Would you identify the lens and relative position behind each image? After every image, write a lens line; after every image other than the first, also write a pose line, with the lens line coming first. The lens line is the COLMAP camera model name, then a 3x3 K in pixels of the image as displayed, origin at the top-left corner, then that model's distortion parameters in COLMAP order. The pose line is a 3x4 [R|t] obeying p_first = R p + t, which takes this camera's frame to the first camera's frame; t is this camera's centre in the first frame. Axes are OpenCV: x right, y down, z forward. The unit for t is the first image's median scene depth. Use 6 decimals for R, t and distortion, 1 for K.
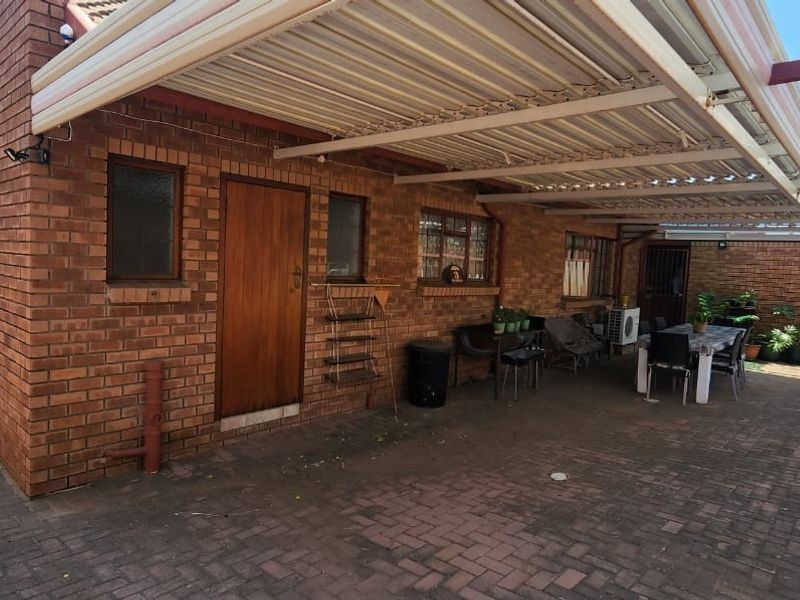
lens RADIAL K [[533.0, 0, 400.0], [0, 533.0, 300.0], [0, 0, 1]] dist [-0.001809, 0.000611]
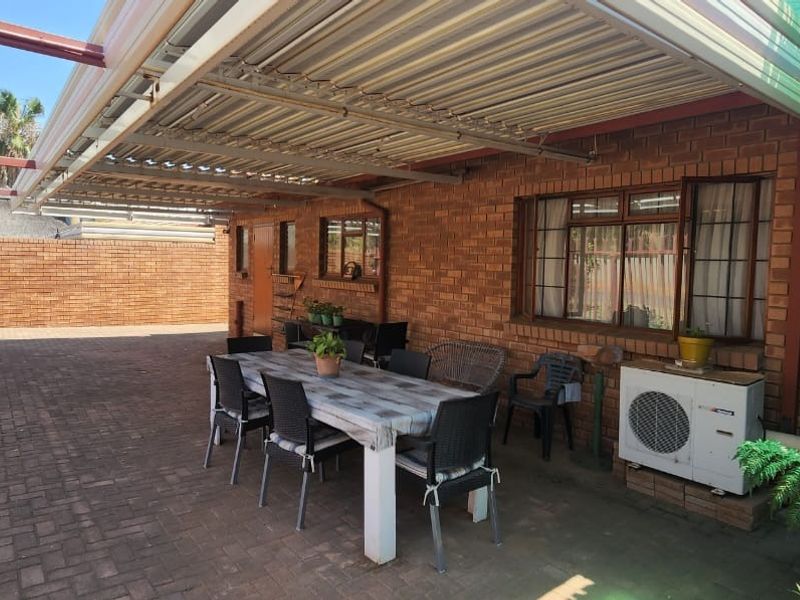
lens RADIAL K [[533.0, 0, 400.0], [0, 533.0, 300.0], [0, 0, 1]] dist [-0.001809, 0.000611]
pose [[-0.167348, 0.015626, -0.985774, 0.994944], [-0.103017, 0.994124, 0.033247, -0.029332], [0.980501, 0.107115, -0.164755, 1.088080]]
